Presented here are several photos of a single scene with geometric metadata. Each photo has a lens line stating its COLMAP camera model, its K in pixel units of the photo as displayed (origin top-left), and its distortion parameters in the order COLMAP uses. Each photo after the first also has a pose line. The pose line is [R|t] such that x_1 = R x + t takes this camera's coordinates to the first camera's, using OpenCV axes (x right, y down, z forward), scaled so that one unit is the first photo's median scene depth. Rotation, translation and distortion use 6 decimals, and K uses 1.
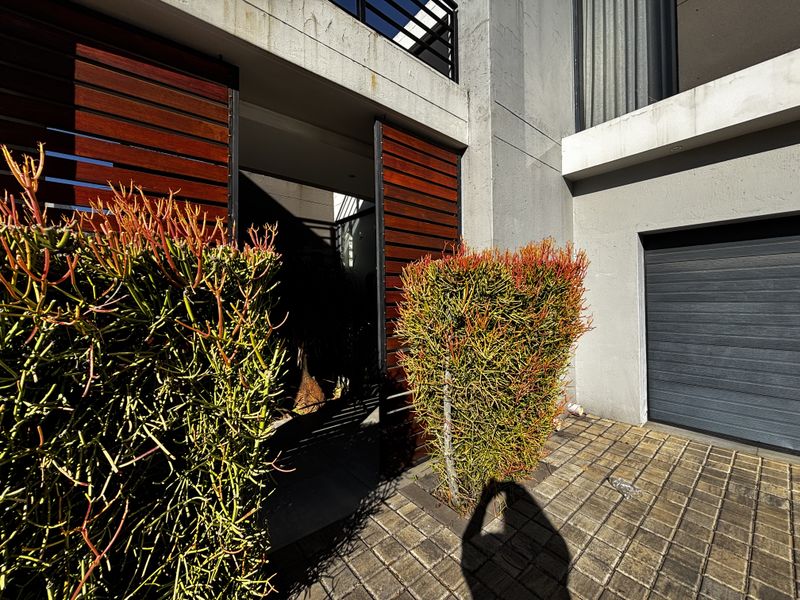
lens RADIAL K [[325.2, 0, 401.0], [0, 325.2, 297.1], [0, 0, 1]] dist [0.004704, -0.000099]
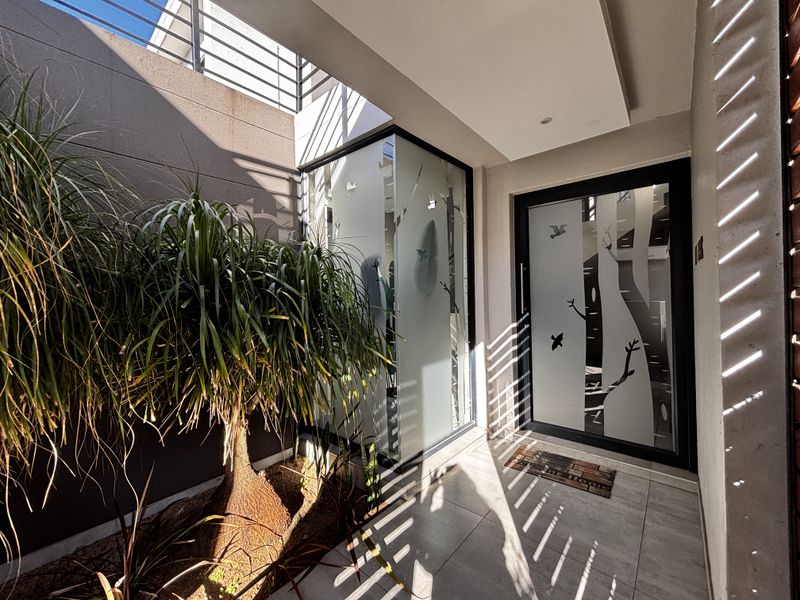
lens RADIAL K [[325.2, 0, 399.6], [0, 325.2, 298.4], [0, 0, 1]] dist [0.004704, -0.000099]
pose [[0.986601, -0.005640, 0.163054, -0.123281], [0.005434, 0.999984, 0.001708, -0.005610], [-0.163061, -0.000799, 0.986616, 0.423716]]
